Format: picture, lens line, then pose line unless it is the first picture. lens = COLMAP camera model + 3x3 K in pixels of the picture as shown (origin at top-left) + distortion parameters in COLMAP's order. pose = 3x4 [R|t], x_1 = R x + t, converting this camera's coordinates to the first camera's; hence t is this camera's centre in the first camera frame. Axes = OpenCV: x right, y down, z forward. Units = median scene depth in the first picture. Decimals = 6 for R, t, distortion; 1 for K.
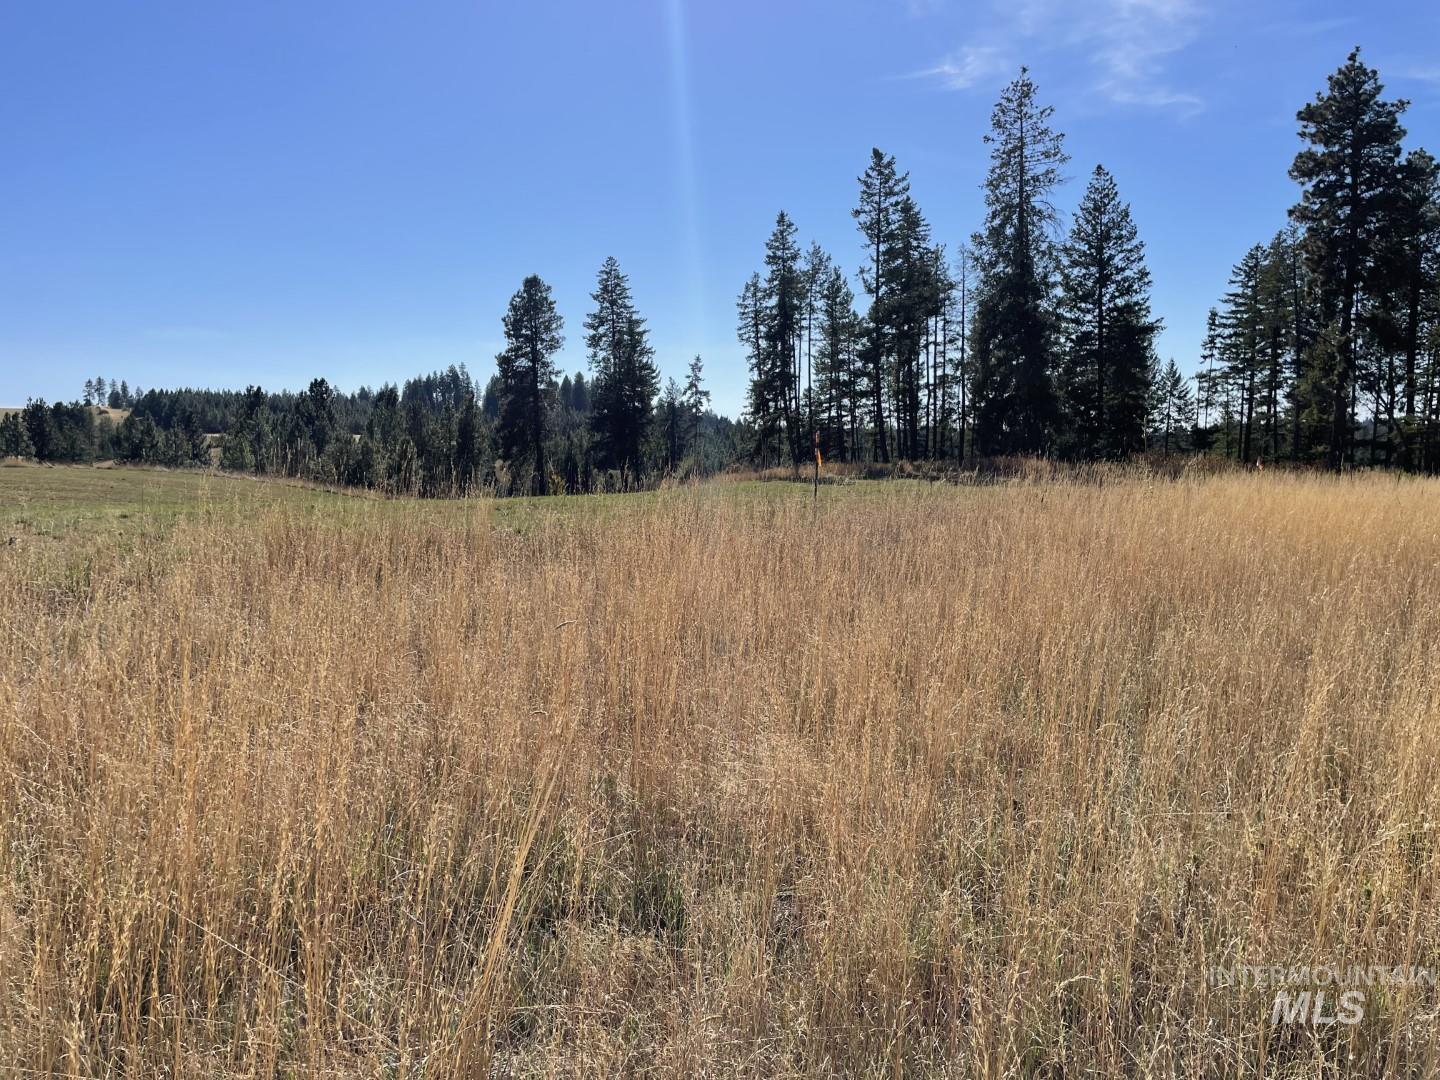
lens RADIAL K [[1097.1, 0, 718.6], [0, 1097.1, 538.6], [0, 0, 1]] dist [0.008294, -0.011937]
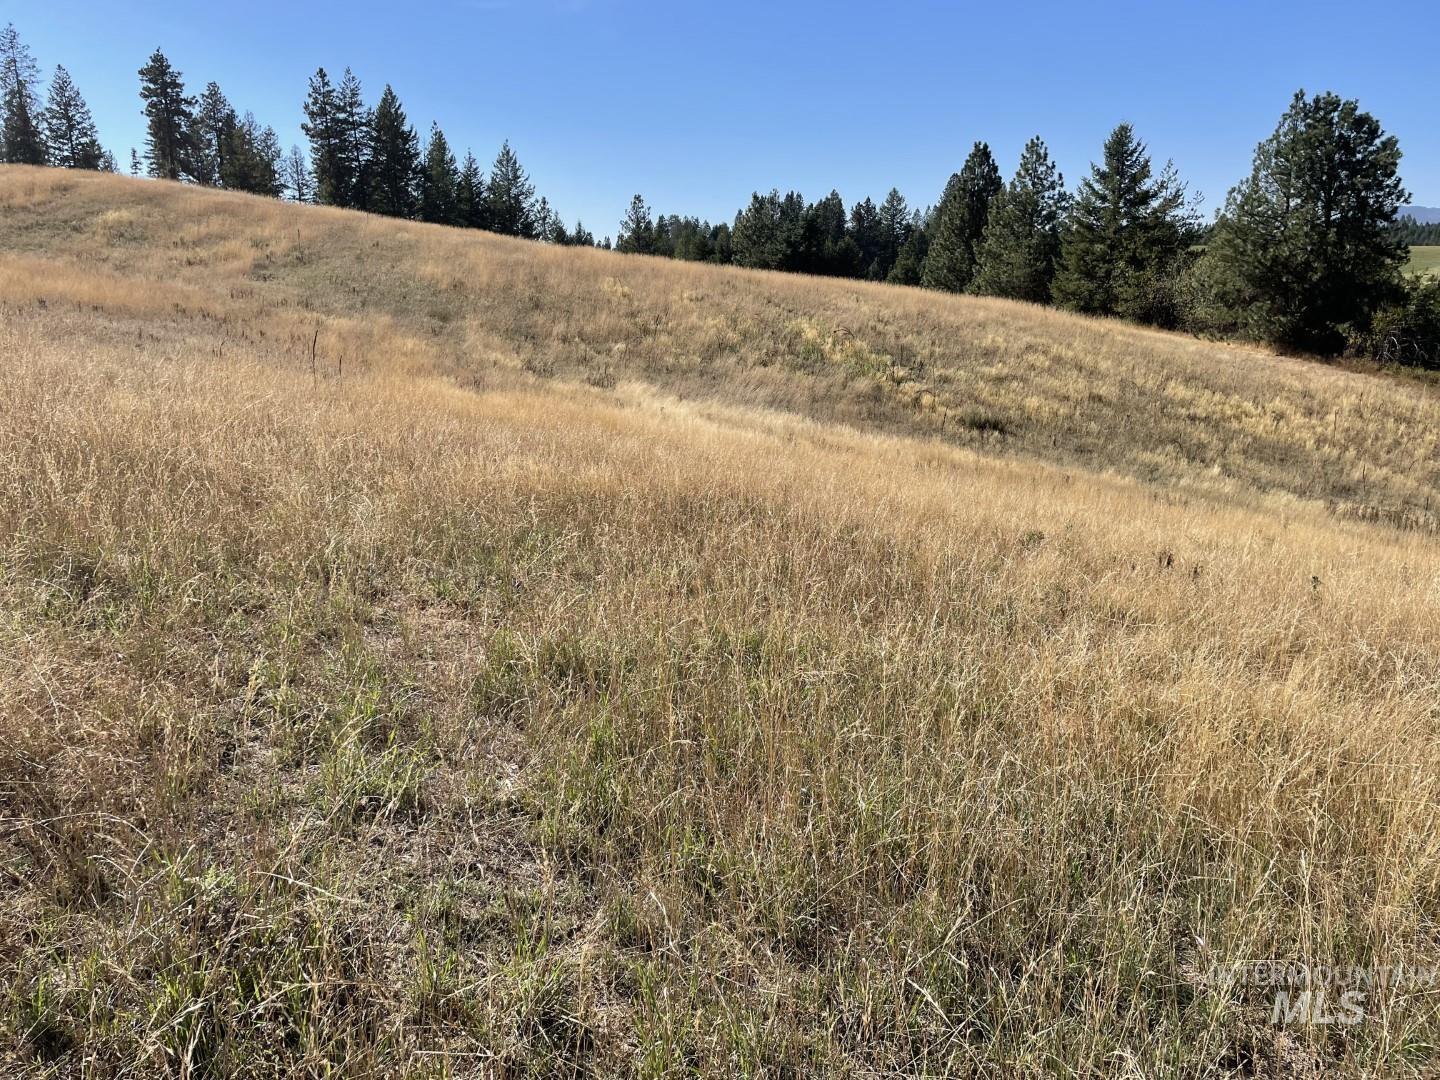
lens RADIAL K [[1097.1, 0, 717.4], [0, 1097.1, 541.4], [0, 0, 1]] dist [0.008294, -0.011937]
pose [[0.686830, -0.170902, 0.706439, -0.372471], [0.067296, 0.982740, 0.172316, 0.232252], [-0.723696, -0.070811, 0.686477, -1.248870]]
